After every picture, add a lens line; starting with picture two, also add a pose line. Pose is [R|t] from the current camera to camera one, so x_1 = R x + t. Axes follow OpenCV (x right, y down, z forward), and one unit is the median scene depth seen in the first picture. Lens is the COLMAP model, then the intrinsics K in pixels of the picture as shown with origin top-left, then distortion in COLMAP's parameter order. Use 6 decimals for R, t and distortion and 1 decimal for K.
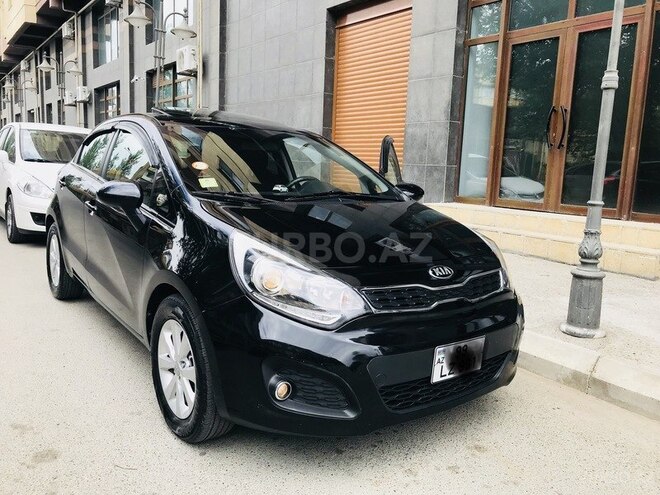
lens RADIAL K [[540.9, 0, 330.7], [0, 540.9, 244.5], [0, 0, 1]] dist [0.016788, -0.008101]
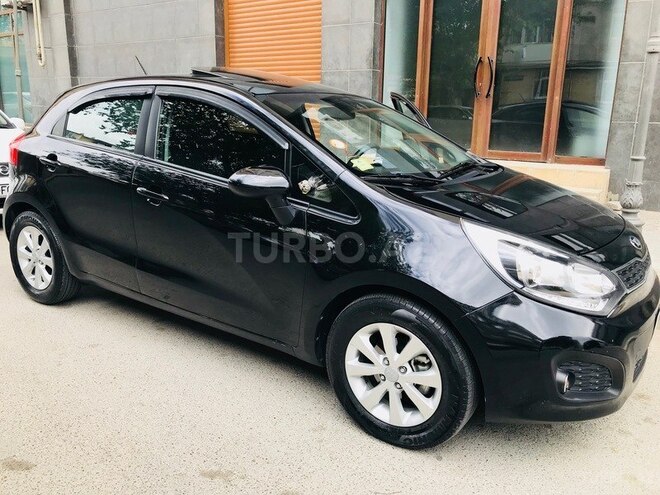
lens RADIAL K [[540.9, 0, 330.7], [0, 540.9, 244.5], [0, 0, 1]] dist [0.016788, -0.008101]
pose [[0.945053, -0.102889, 0.310305, -0.230144], [0.069749, 0.990786, 0.116094, -0.036590], [-0.319390, -0.088071, 0.943522, 0.068623]]
